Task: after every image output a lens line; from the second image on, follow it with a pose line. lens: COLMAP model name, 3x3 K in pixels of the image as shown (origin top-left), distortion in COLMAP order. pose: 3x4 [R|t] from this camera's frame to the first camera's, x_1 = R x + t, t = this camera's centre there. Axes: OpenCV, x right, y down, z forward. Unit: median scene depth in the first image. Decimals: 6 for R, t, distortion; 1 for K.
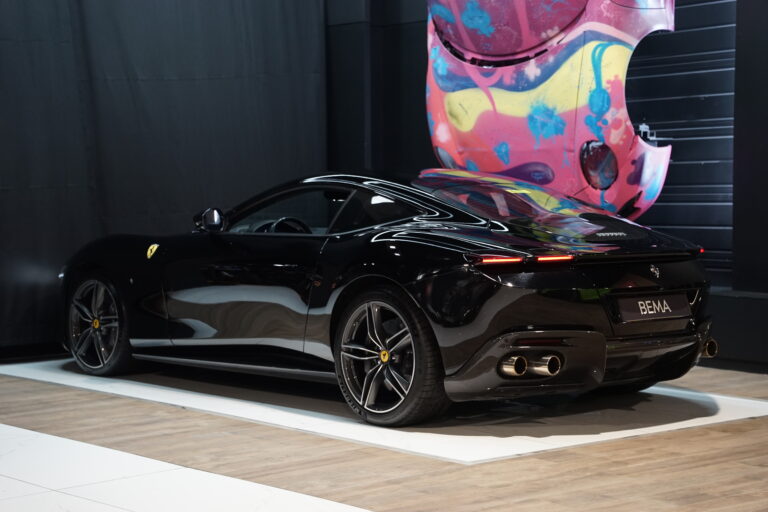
lens RADIAL K [[1467.2, 0, 372.8], [0, 1467.2, 256.8], [0, 0, 1]] dist [0.407887, -0.083647]
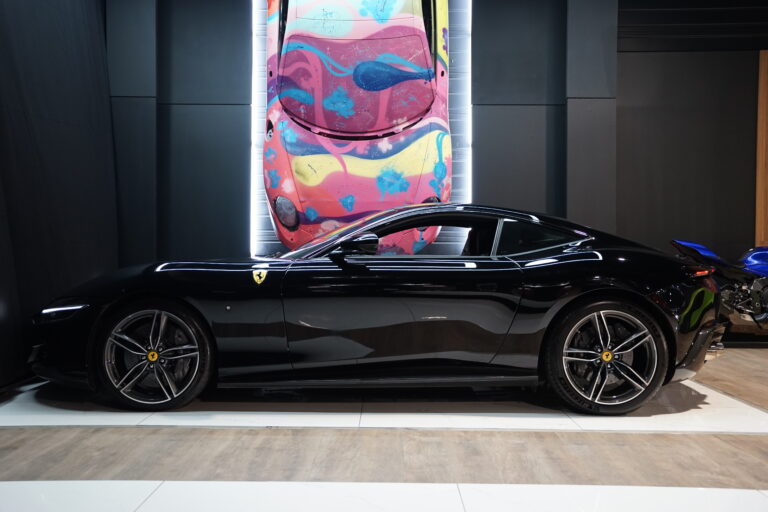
lens RADIAL K [[716.4, 0, 384.0], [0, 716.4, 256.0], [0, 0, 1]] dist [0.005468, 0.011337]
pose [[0.662340, 0.002723, 0.749199, -0.404184], [0.028116, 0.999199, -0.028487, -0.001199], [-0.748676, 0.039933, 0.661732, 0.556343]]
